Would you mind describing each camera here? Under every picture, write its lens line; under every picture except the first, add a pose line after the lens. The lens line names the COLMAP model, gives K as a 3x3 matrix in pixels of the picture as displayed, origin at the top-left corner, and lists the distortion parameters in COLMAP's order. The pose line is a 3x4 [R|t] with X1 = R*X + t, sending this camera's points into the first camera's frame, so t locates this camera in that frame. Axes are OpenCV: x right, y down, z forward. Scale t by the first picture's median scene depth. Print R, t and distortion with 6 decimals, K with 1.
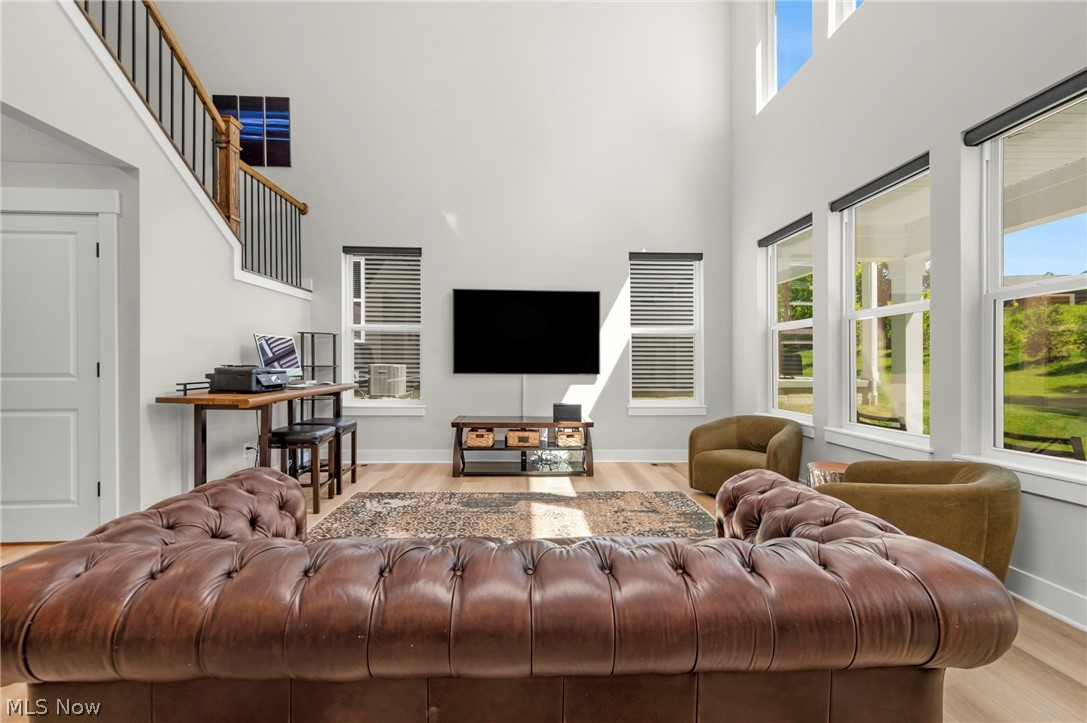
lens RADIAL K [[447.5, 0, 543.5], [0, 447.5, 361.5], [0, 0, 1]] dist [0.018622, -0.000037]
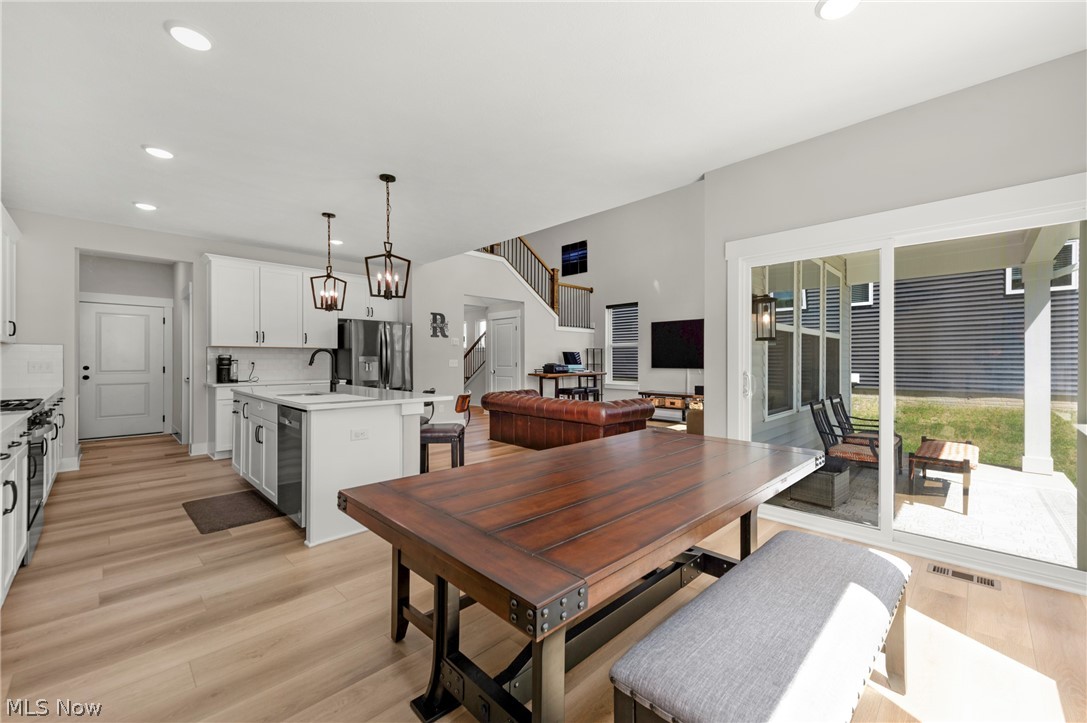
lens RADIAL K [[435.6, 0, 550.0], [0, 435.6, 362.9], [0, 0, 1]] dist [0.018225, 0.000051]
pose [[0.675133, 0.000988, -0.737695, 0.964383], [0.003310, 0.999985, 0.004369, -0.005079], [0.737689, -0.005391, 0.675119, -0.607071]]
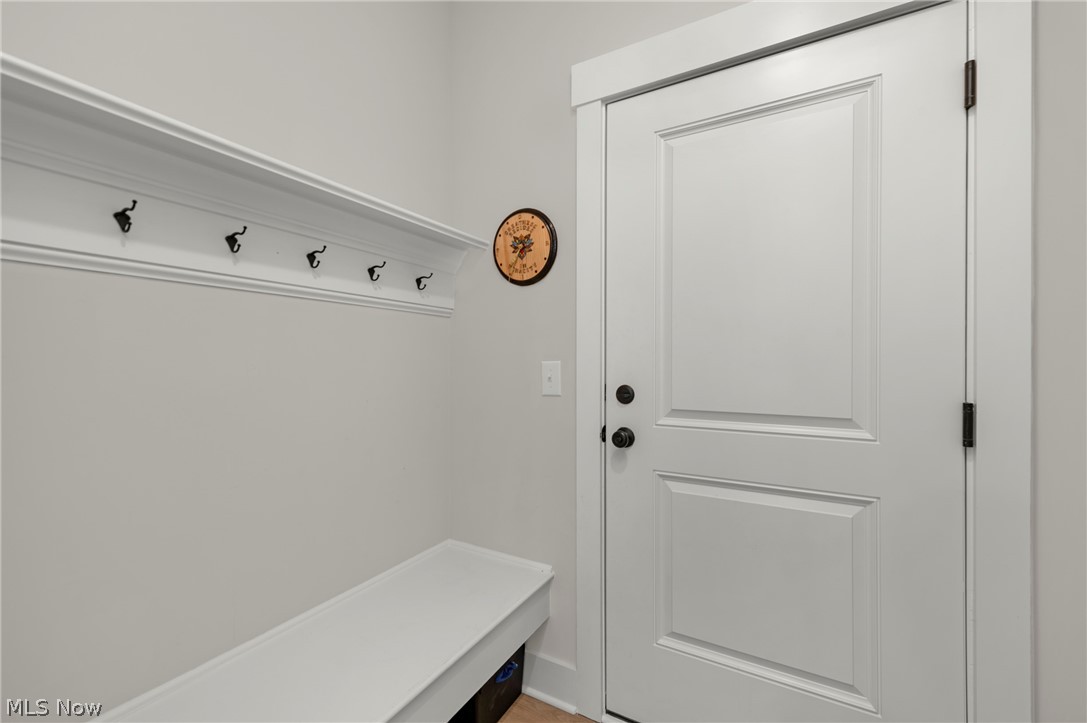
lens RADIAL K [[447.5, 0, 543.5], [0, 447.5, 361.5], [0, 0, 1]] dist [0.018622, -0.000037]
pose [[-0.528541, -0.003315, -0.848901, -0.813863], [-0.000913, 0.999994, -0.003337, -0.009809], [0.848907, -0.000989, -0.528541, -0.624024]]
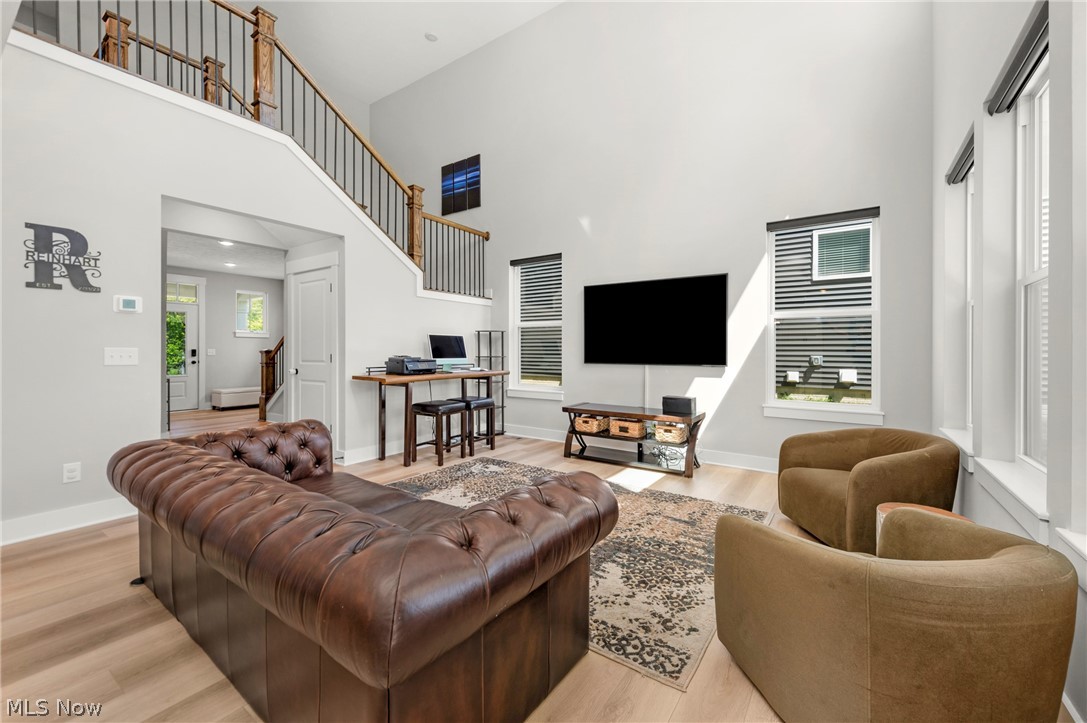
lens RADIAL K [[433.4, 0, 555.6], [0, 433.4, 353.6], [0, 0, 1]] dist [0.002798, -0.000195]
pose [[0.800447, -0.000826, -0.599402, 0.426050], [0.003345, 0.999990, 0.003090, -0.001642], [0.599394, -0.004478, 0.800442, 0.126429]]
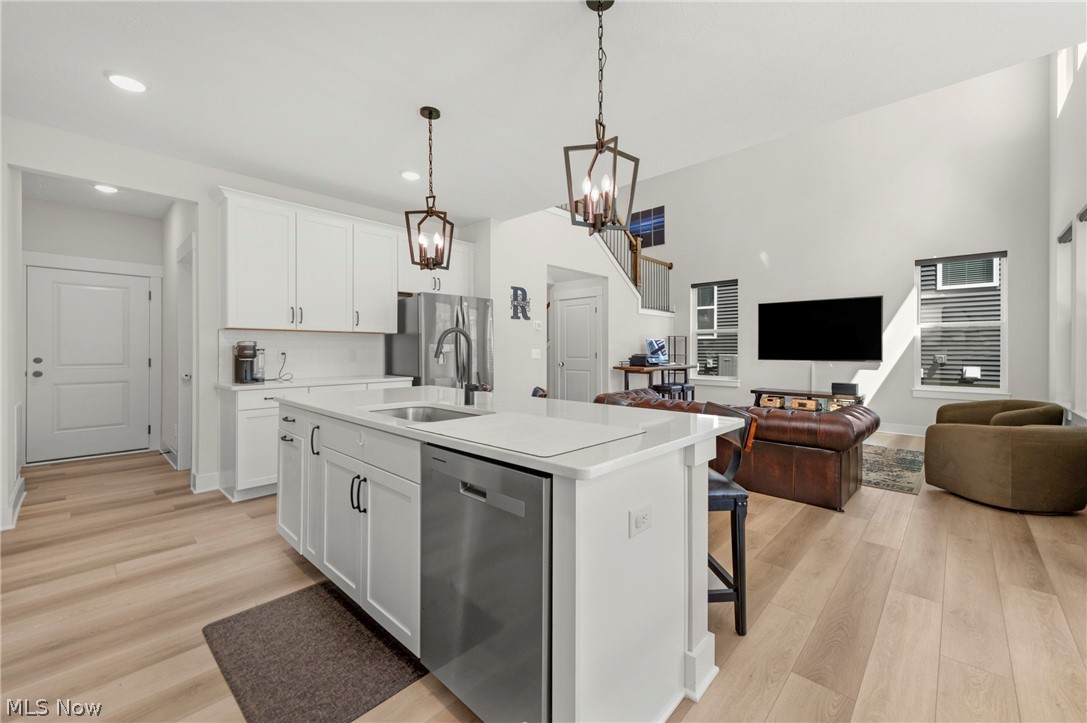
lens RADIAL K [[436.5, 0, 549.0], [0, 436.5, 353.7], [0, 0, 1]] dist [0.008224, 0.000003]
pose [[0.699040, 0.002315, -0.715079, 0.408135], [0.002443, 0.999981, 0.005626, -0.005022], [0.715078, -0.005680, 0.699021, -0.615032]]
